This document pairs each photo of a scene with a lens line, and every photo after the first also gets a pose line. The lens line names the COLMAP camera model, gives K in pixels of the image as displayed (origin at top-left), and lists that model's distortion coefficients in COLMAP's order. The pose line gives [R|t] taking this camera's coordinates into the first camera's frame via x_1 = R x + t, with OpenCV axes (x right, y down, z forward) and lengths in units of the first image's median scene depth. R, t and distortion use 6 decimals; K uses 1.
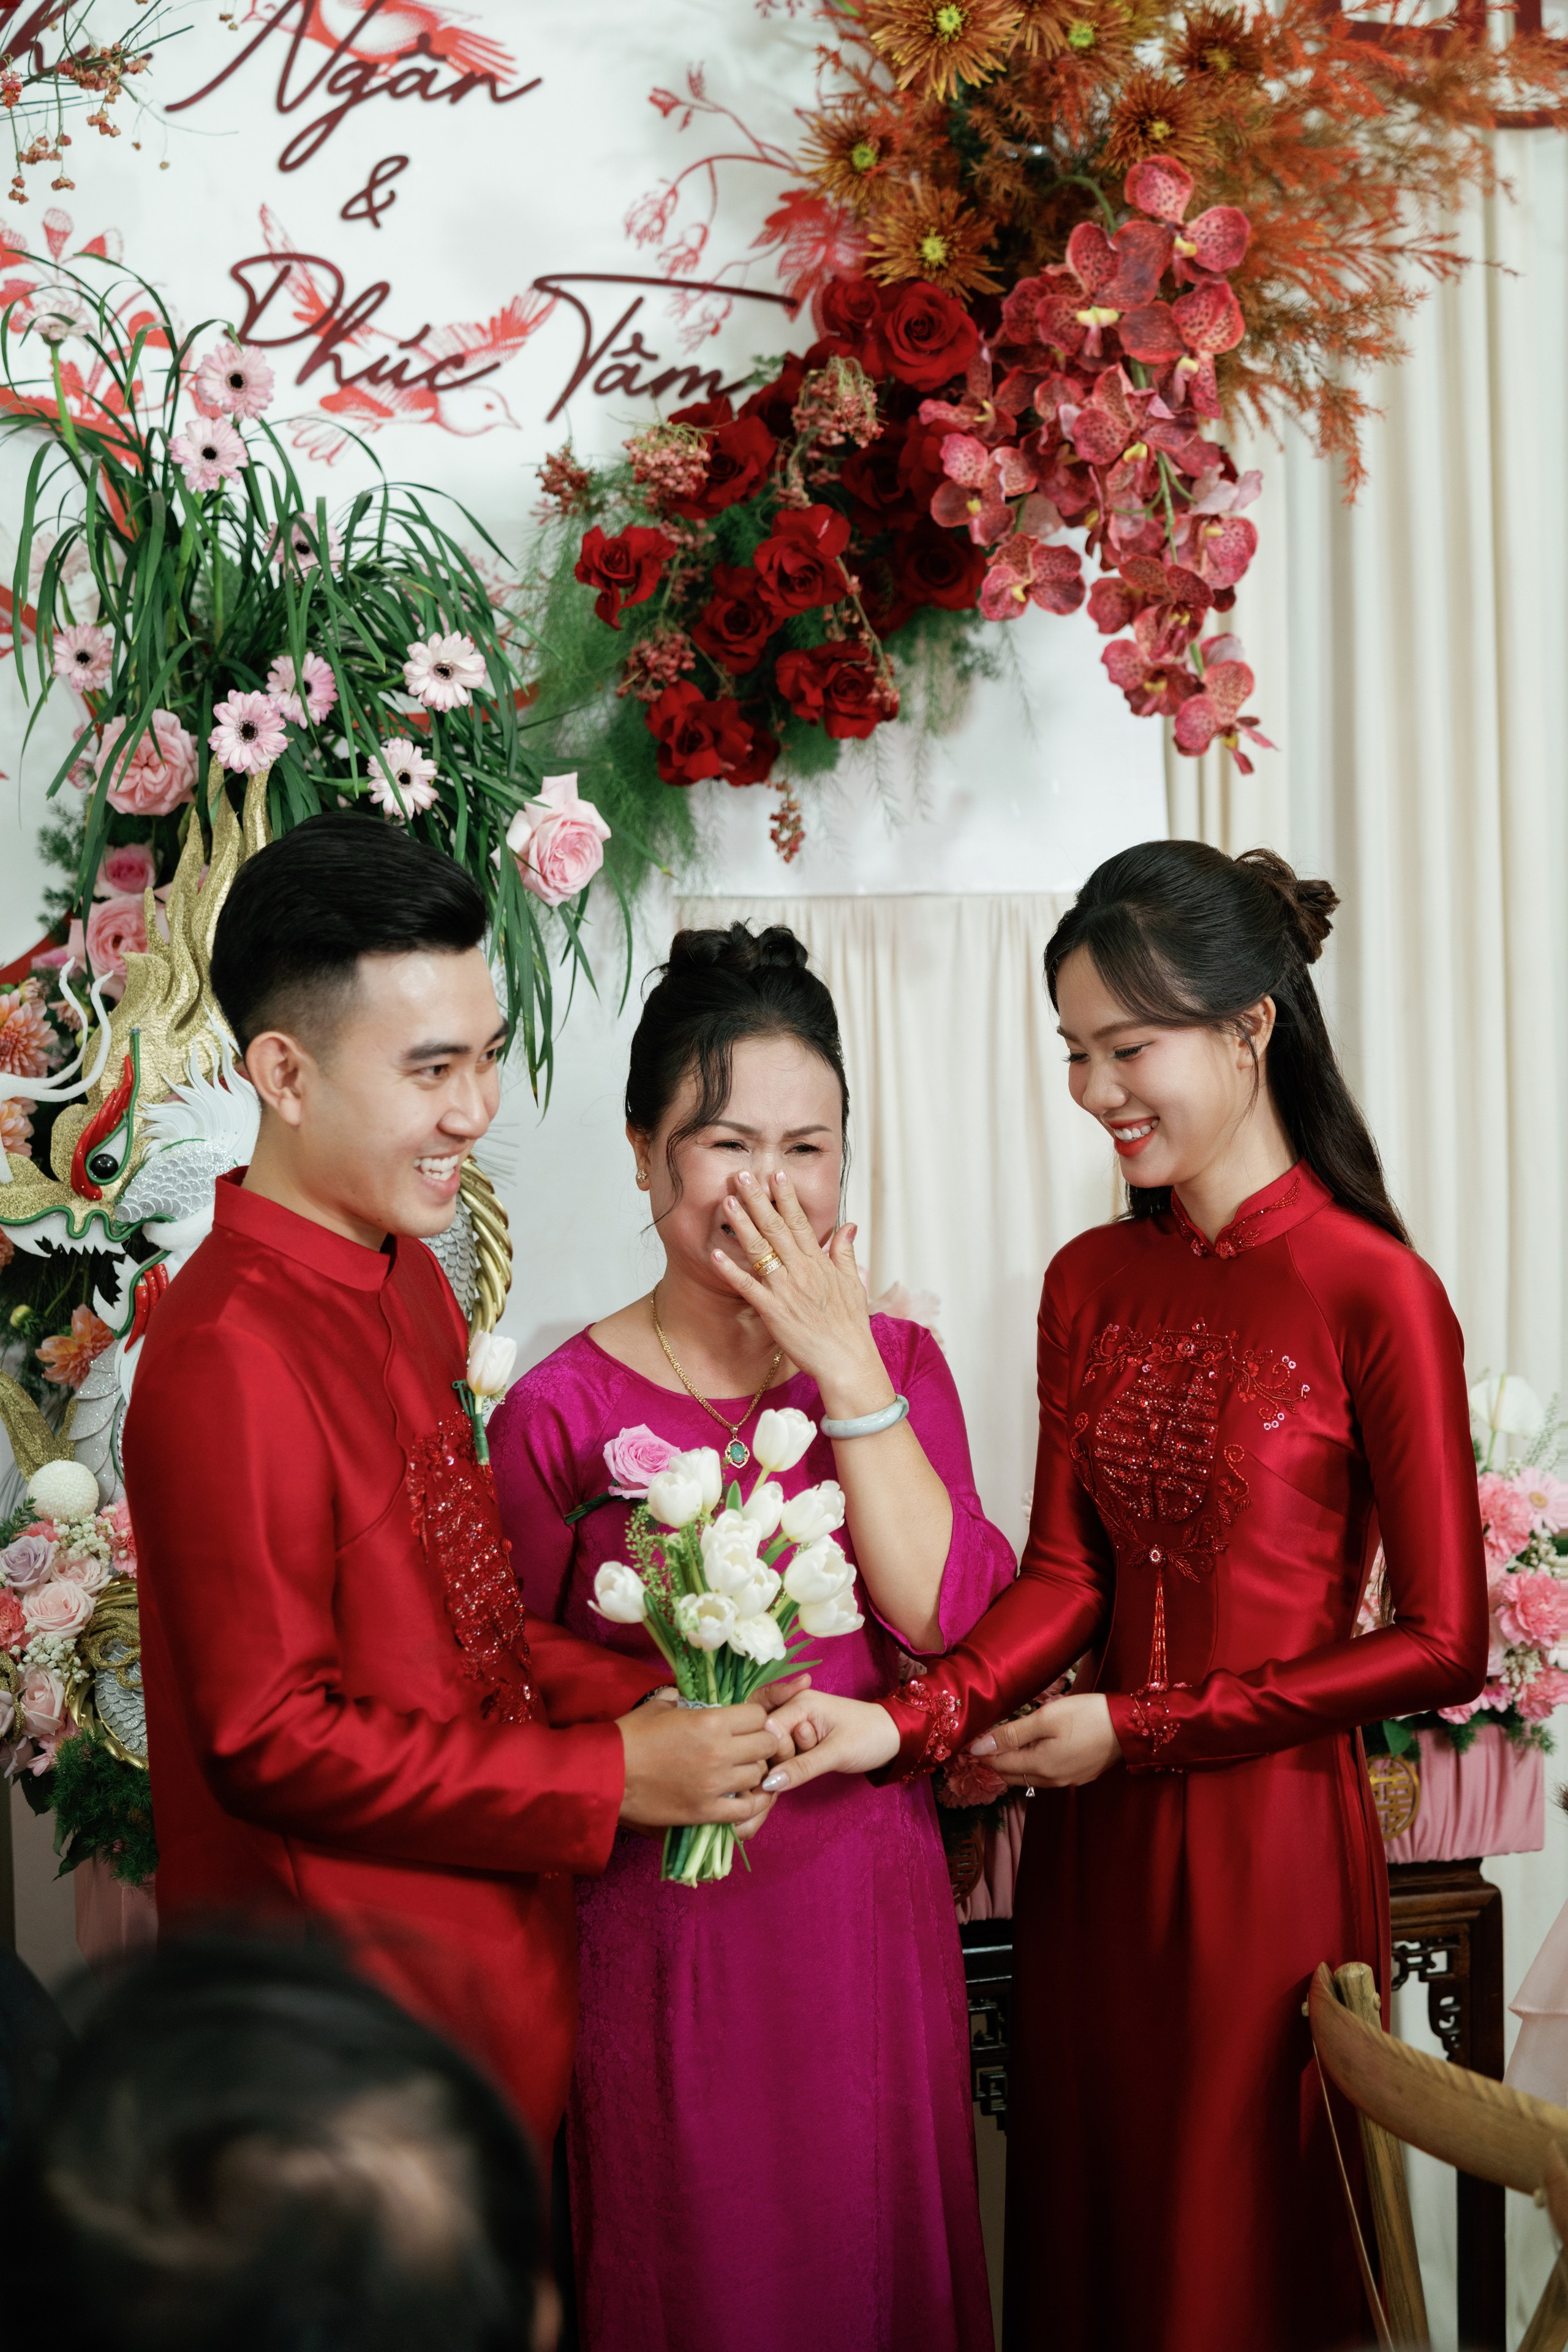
lens RADIAL K [[3952.8, 0, 738.1], [0, 3952.8, 1171.3], [0, 0, 1]] dist [0.010516, 0.000000]
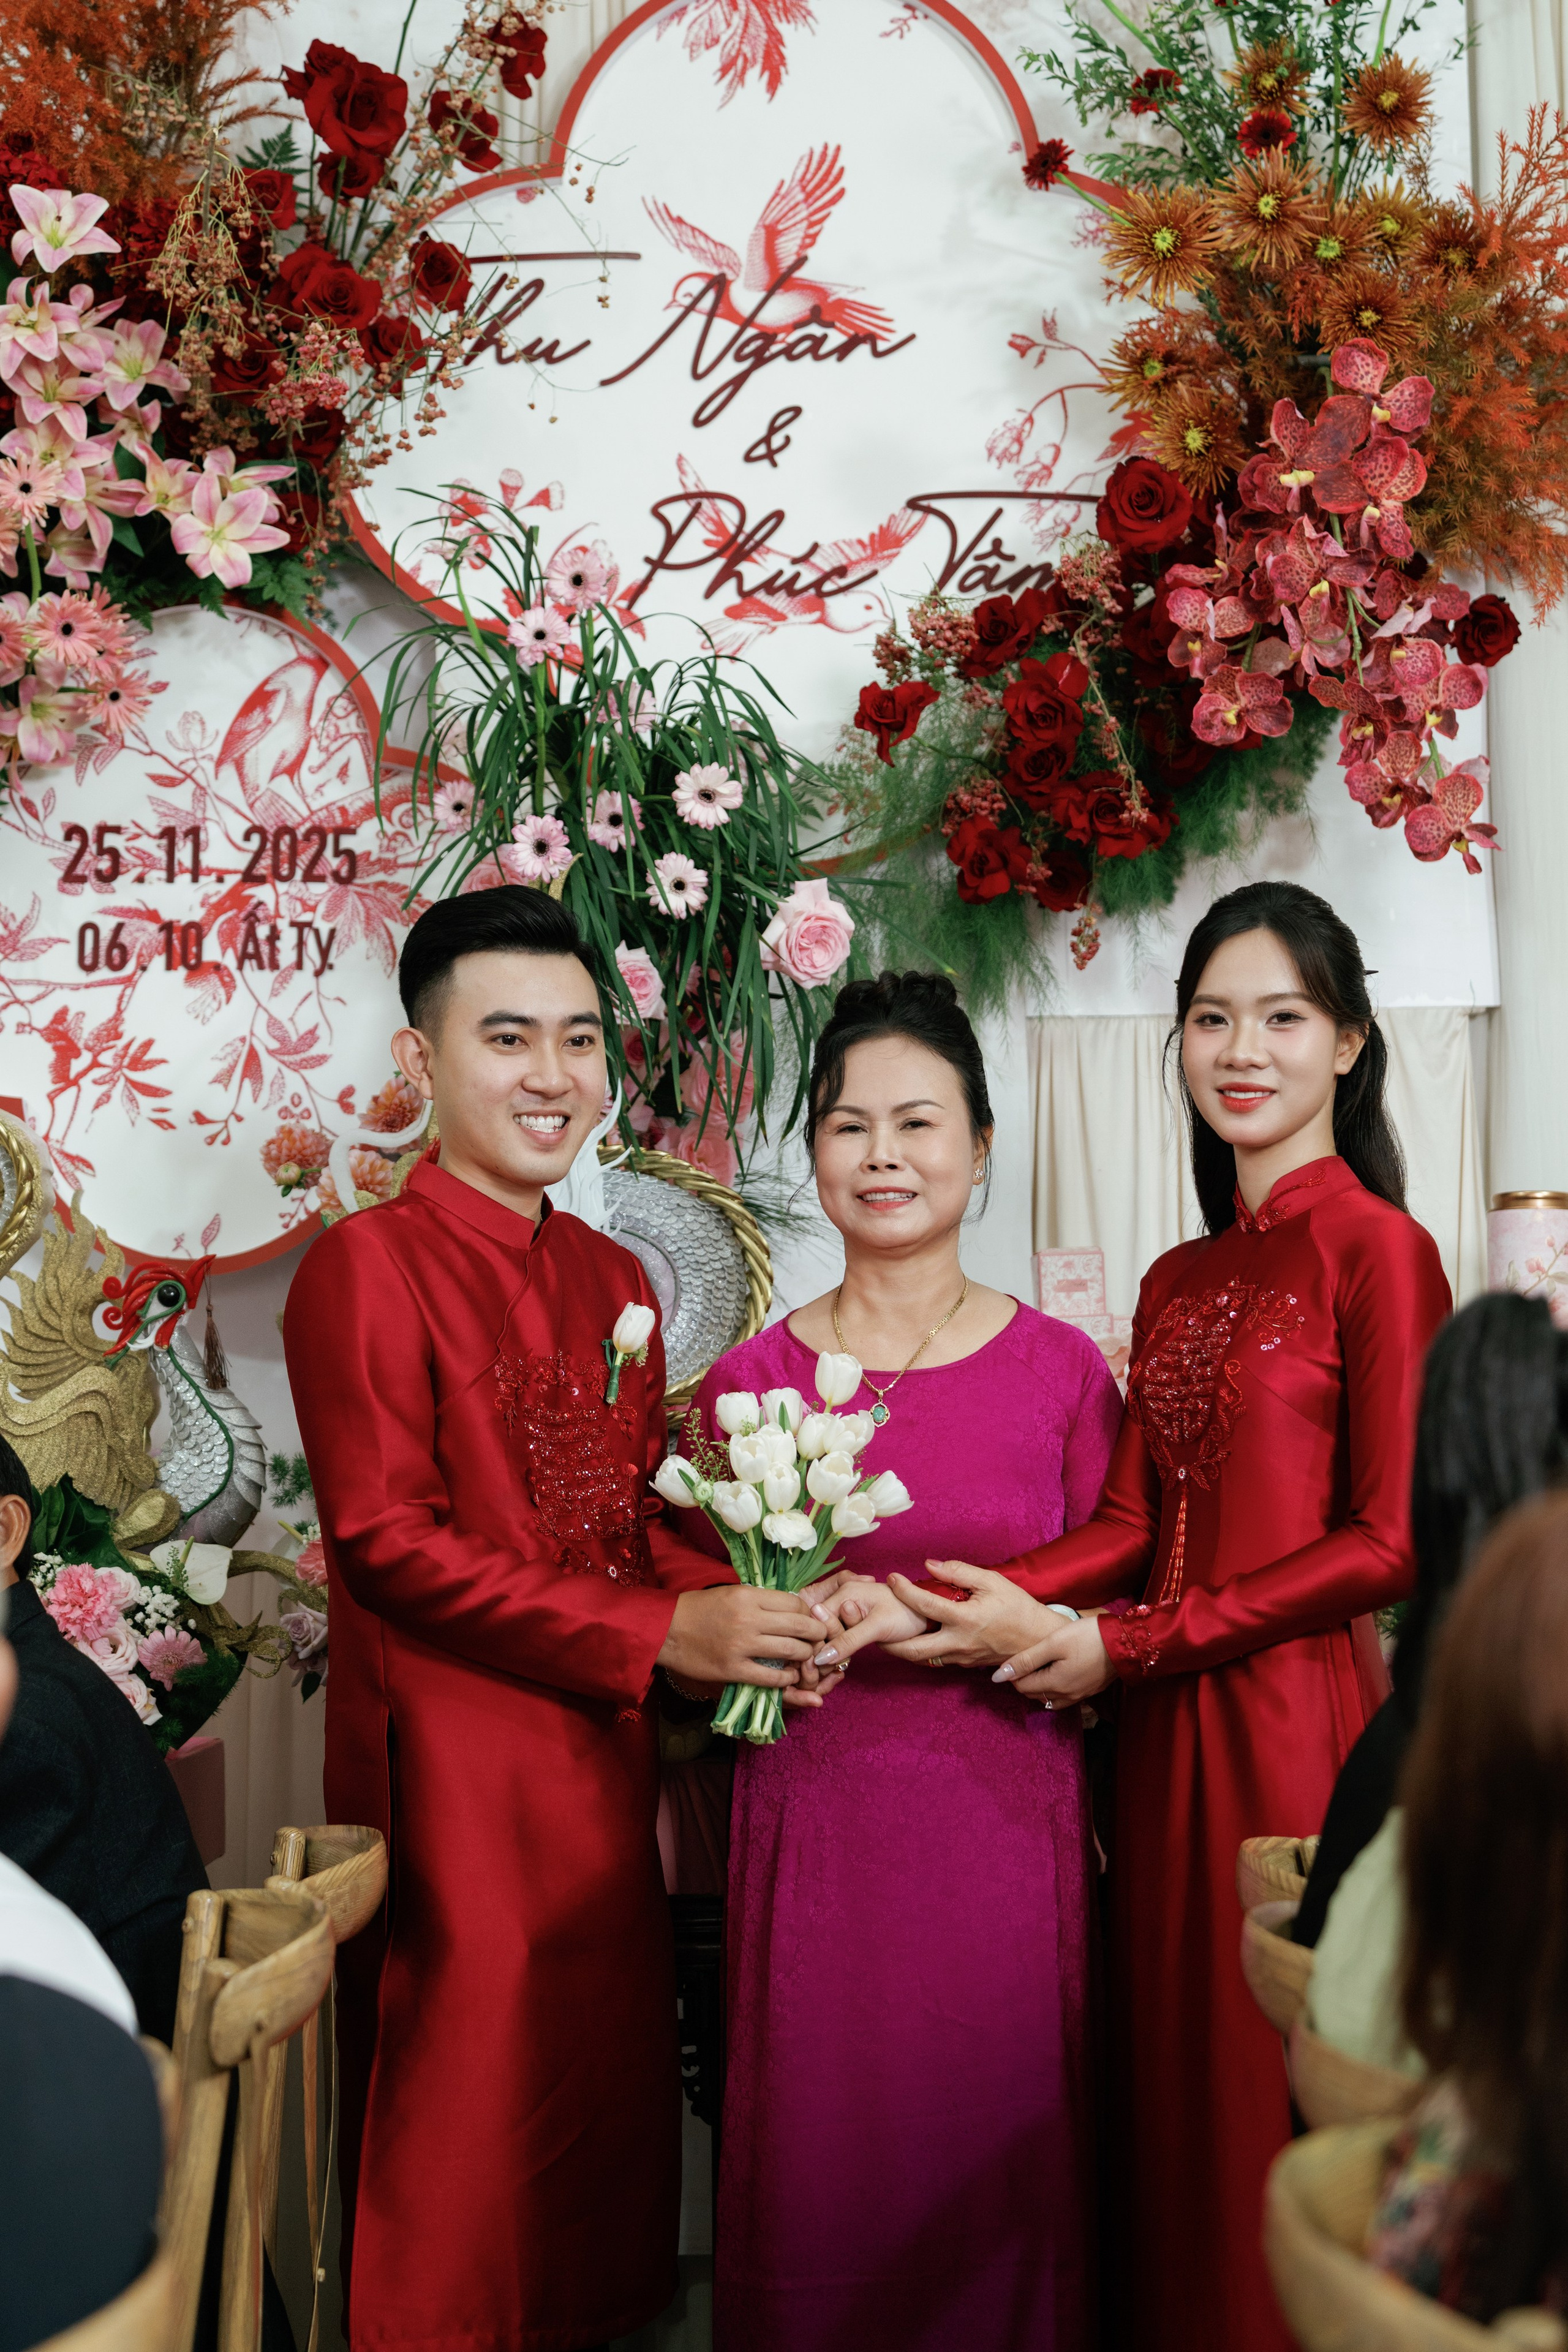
lens RADIAL K [[3942.3, 0, 687.2], [0, 3942.3, 1147.3], [0, 0, 1]] dist [0.054517, 0.000000]
pose [[0.941713, -0.022010, -0.335695, 0.302834], [-0.015740, 0.993882, -0.109319, 0.106112], [0.336048, 0.108232, 0.935606, -0.118371]]
